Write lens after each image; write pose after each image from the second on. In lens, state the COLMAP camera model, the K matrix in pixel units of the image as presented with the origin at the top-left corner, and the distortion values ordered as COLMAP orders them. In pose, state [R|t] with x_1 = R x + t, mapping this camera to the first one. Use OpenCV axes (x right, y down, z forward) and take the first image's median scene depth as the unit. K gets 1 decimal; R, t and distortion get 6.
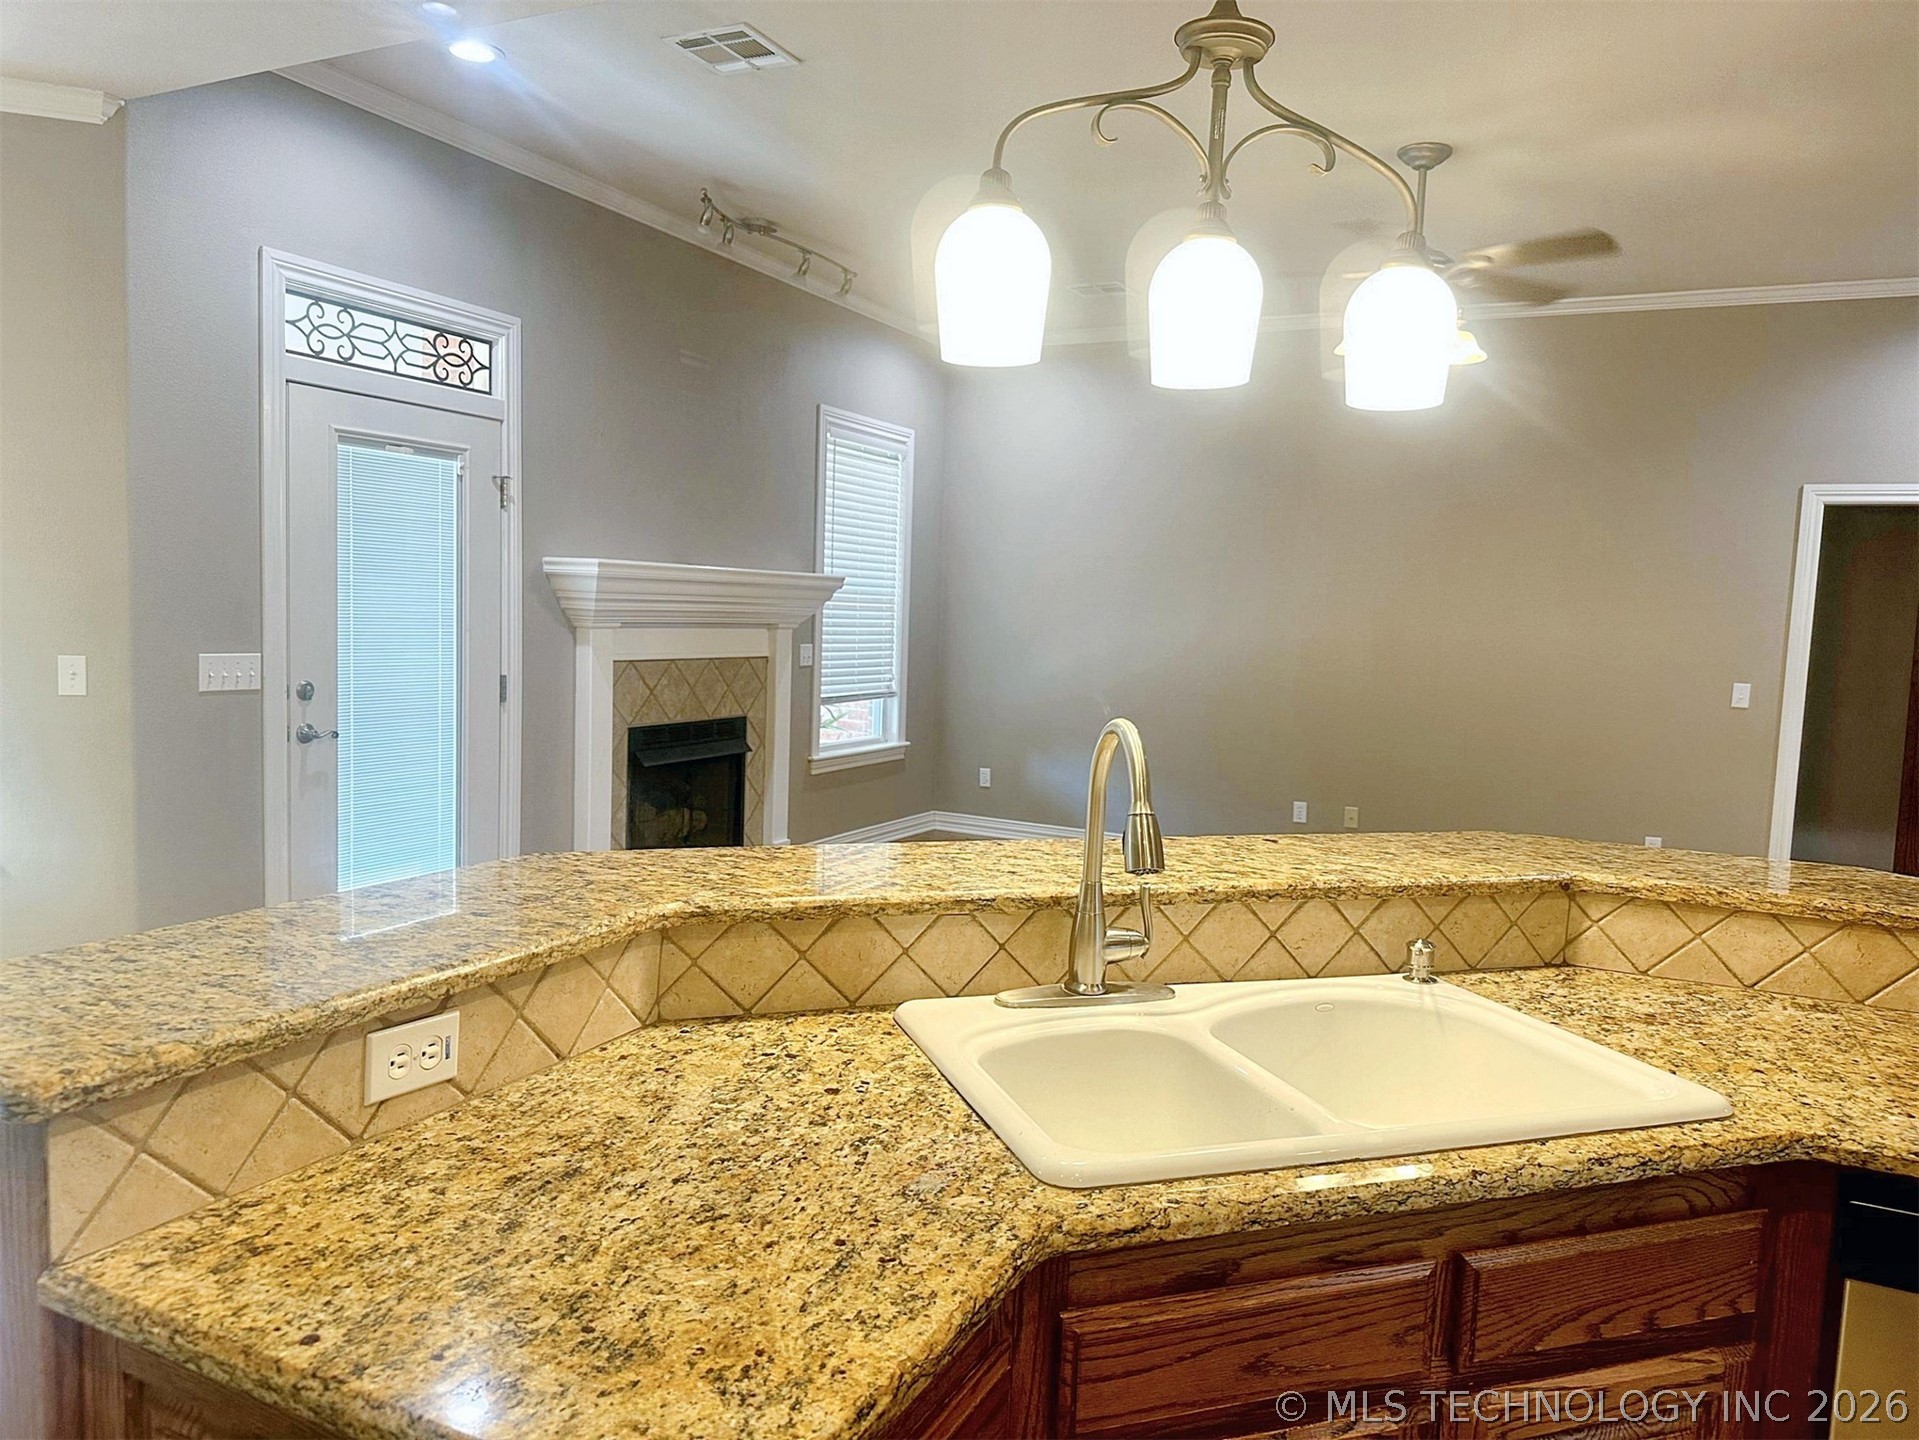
lens RADIAL K [[1357.0, 0, 949.1], [0, 1357.0, 732.1], [0, 0, 1]] dist [0.081631, -0.138100]
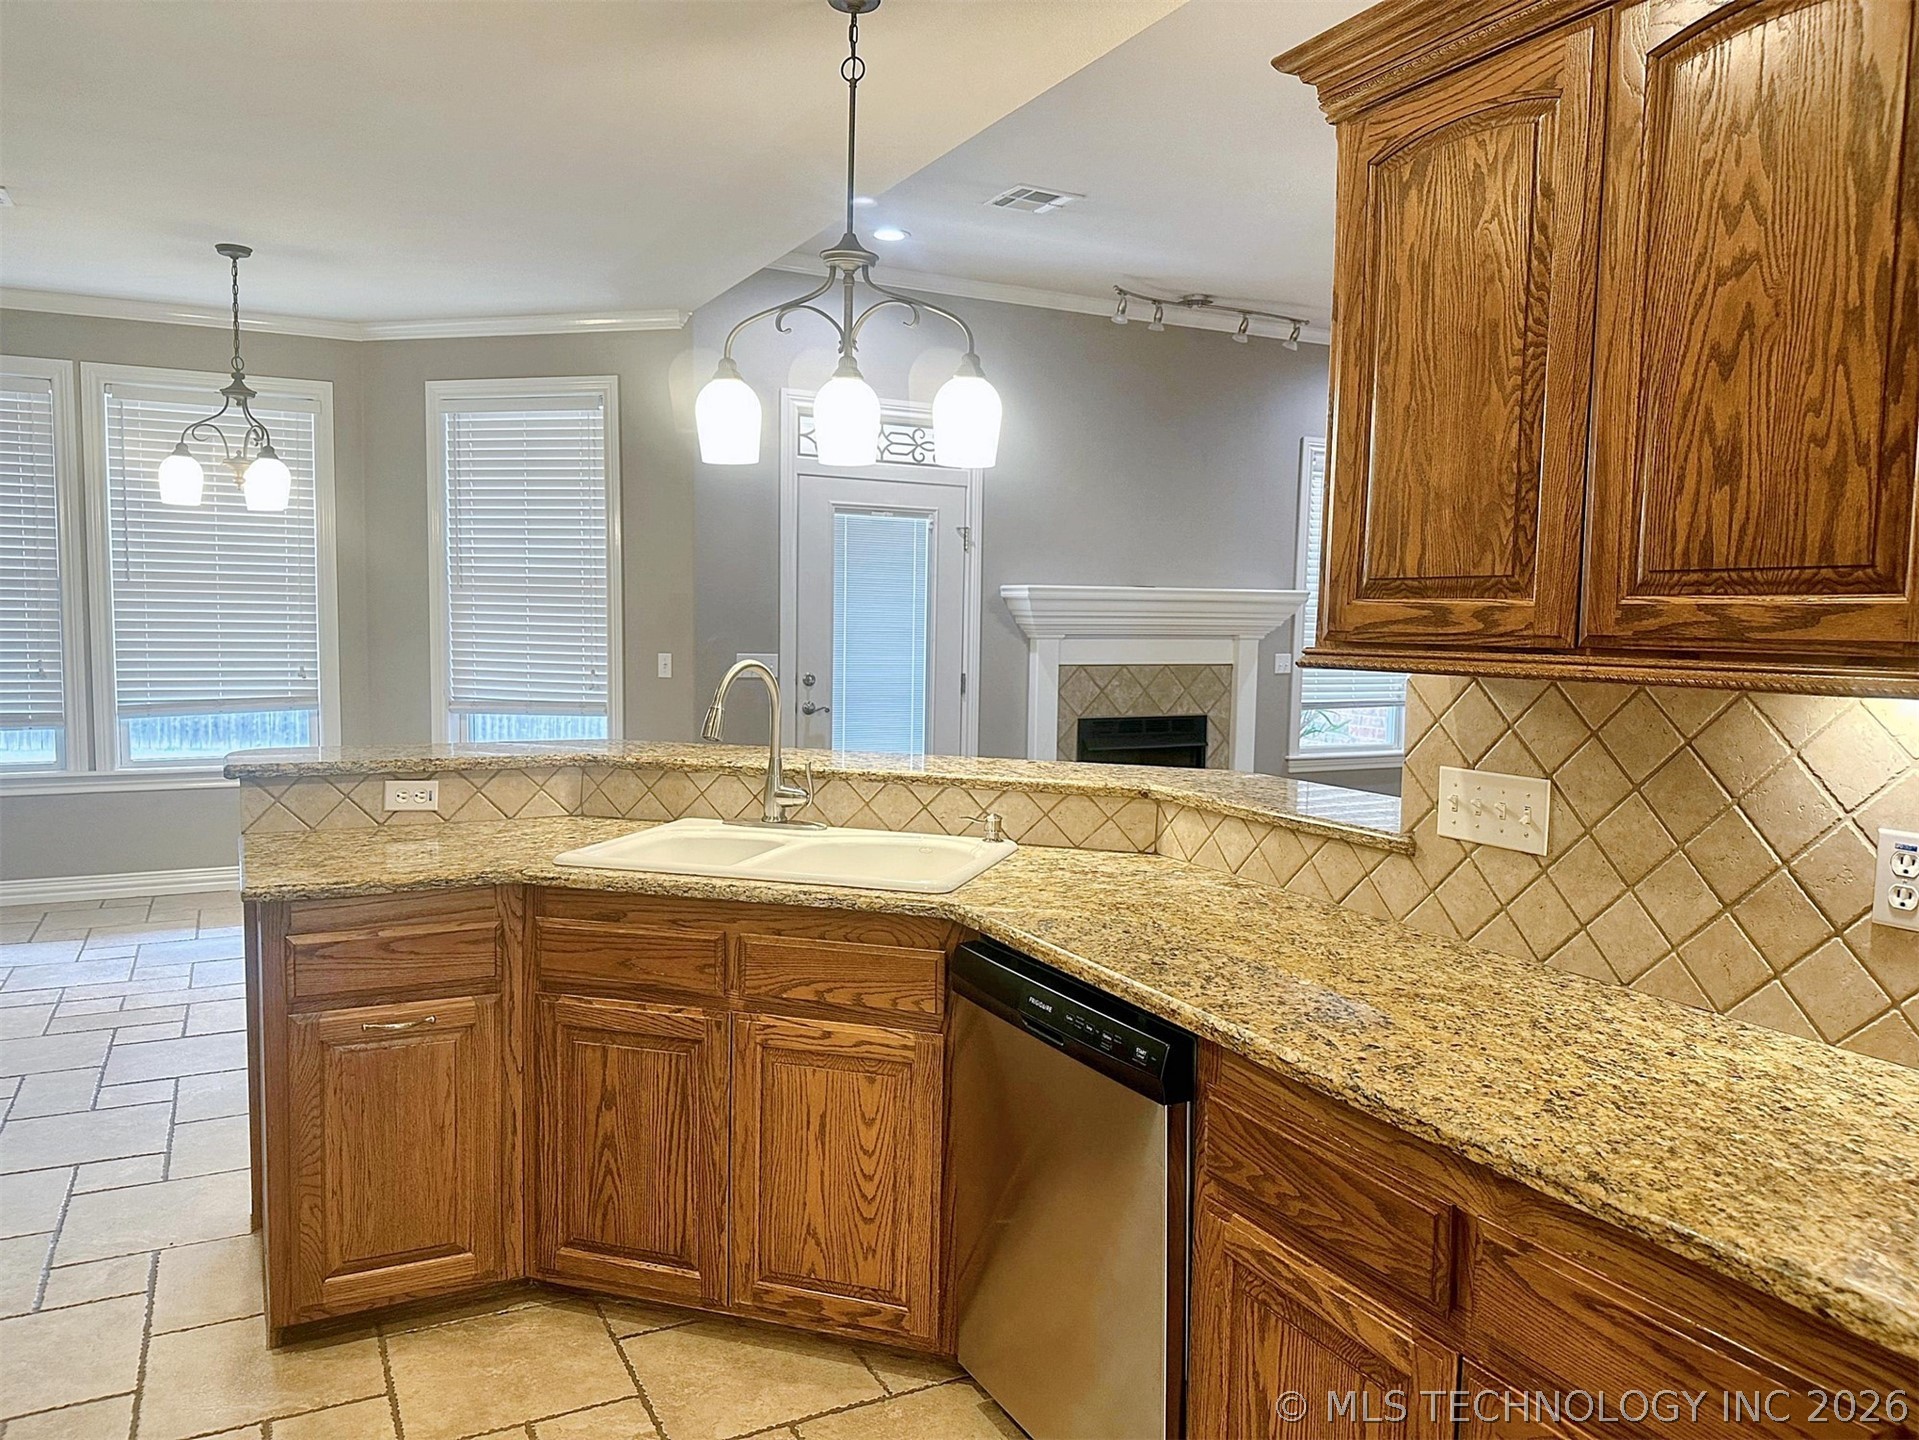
lens RADIAL K [[1340.7, 0, 935.1], [0, 1340.7, 737.2], [0, 0, 1]] dist [0.100374, 0.000277]
pose [[0.808786, 0.031858, -0.587239, 0.455974], [-0.042608, 0.999082, -0.004482, 0.029855], [0.586557, 0.028646, 0.809401, -0.094566]]
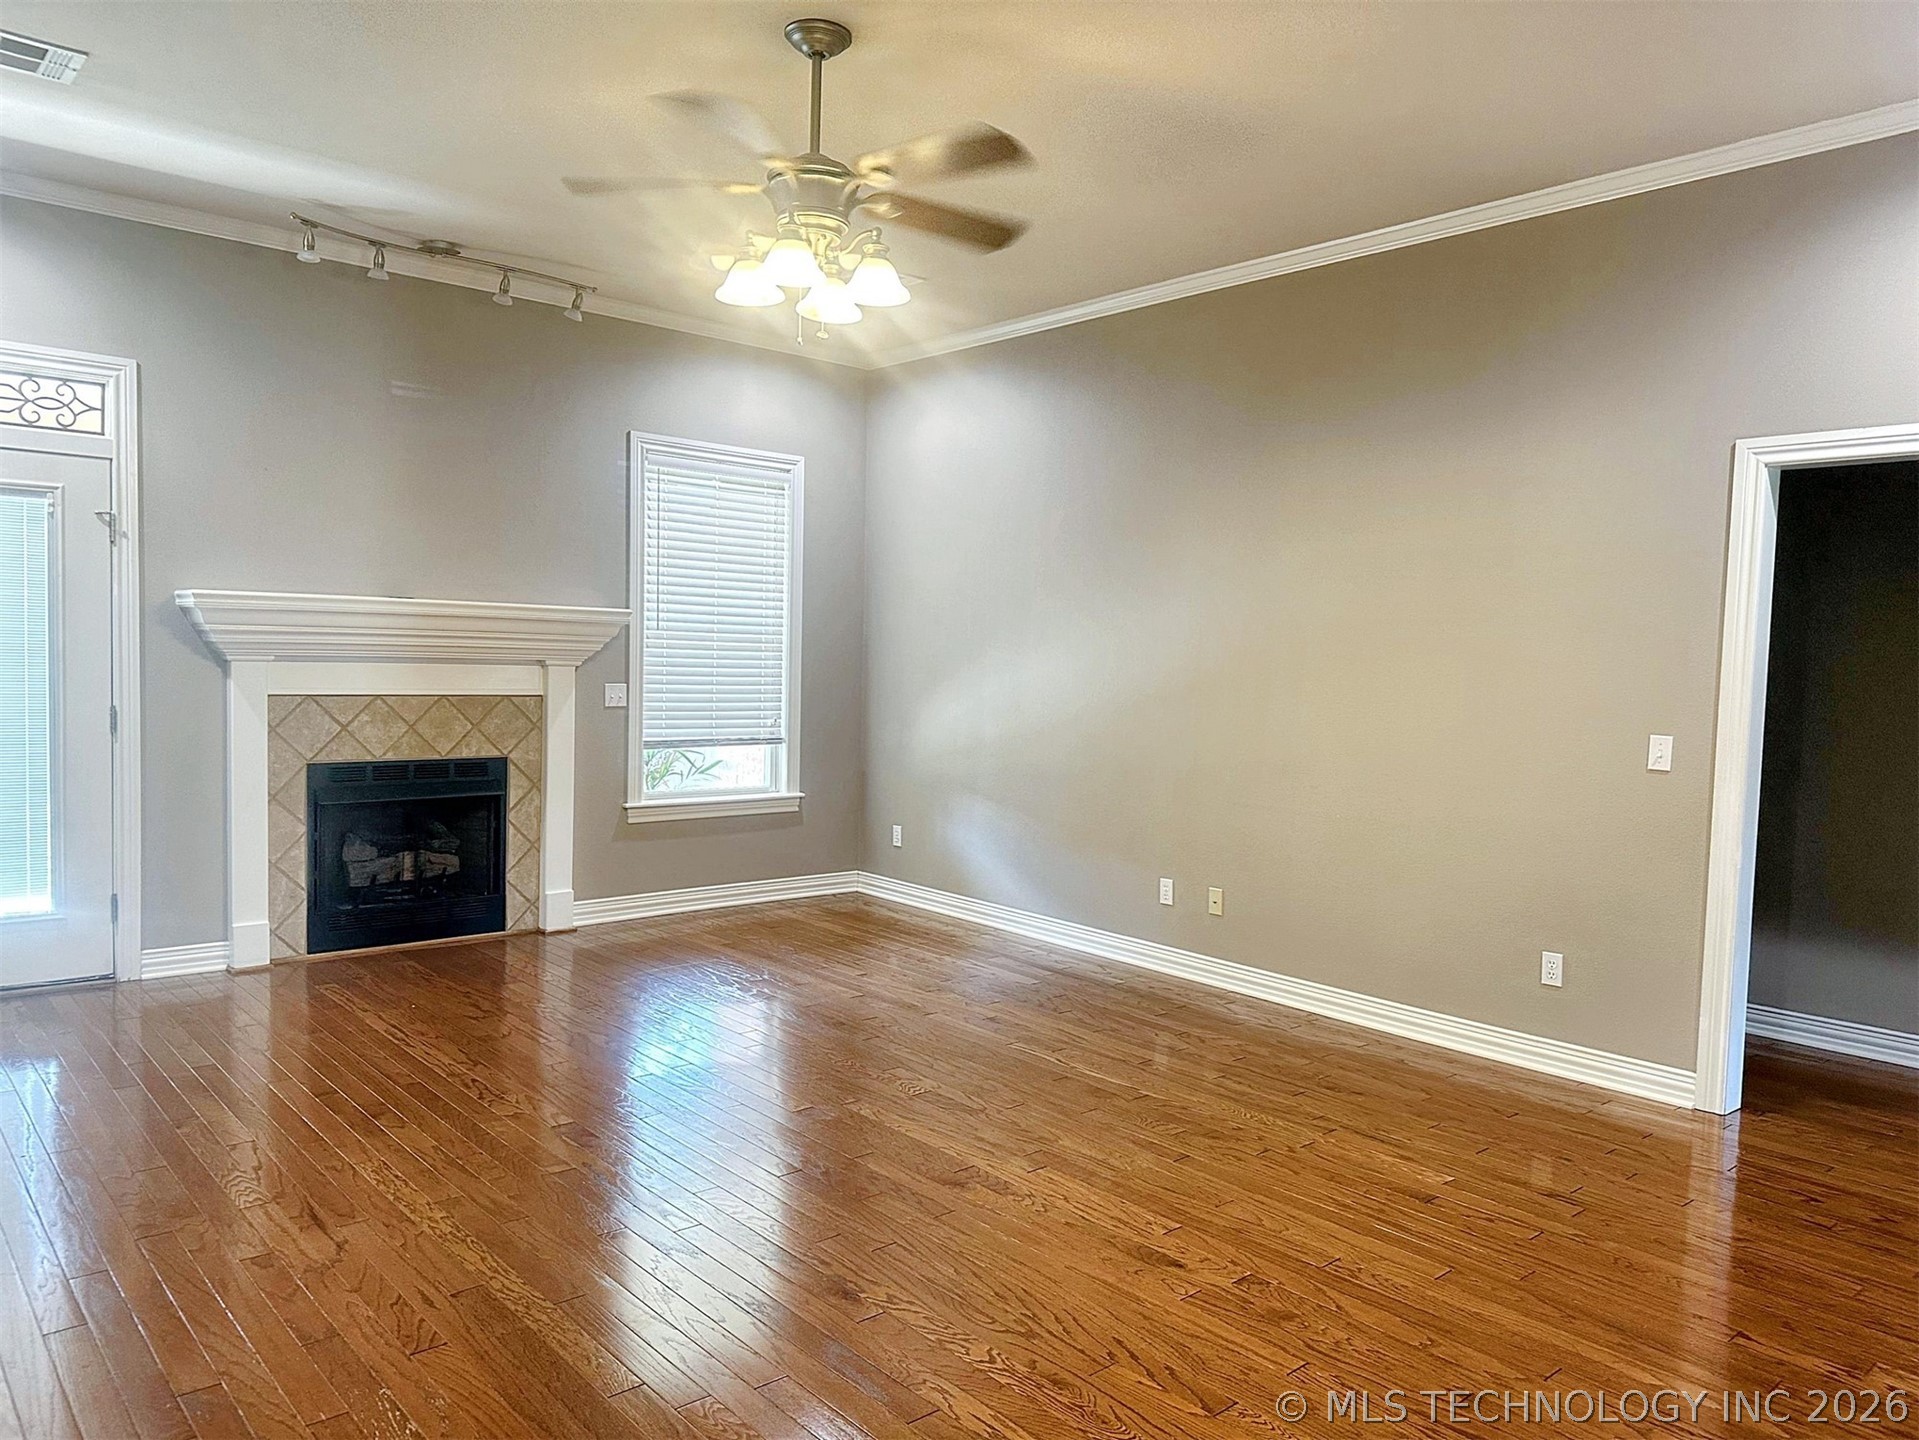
lens RADIAL K [[1348.0, 0, 952.9], [0, 1348.0, 740.3], [0, 0, 1]] dist [0.005467, -0.007795]
pose [[0.927482, 0.012187, -0.373669, 0.664749], [-0.028206, 0.998901, -0.037432, 0.004191], [0.372802, 0.045258, 0.926806, 0.316409]]
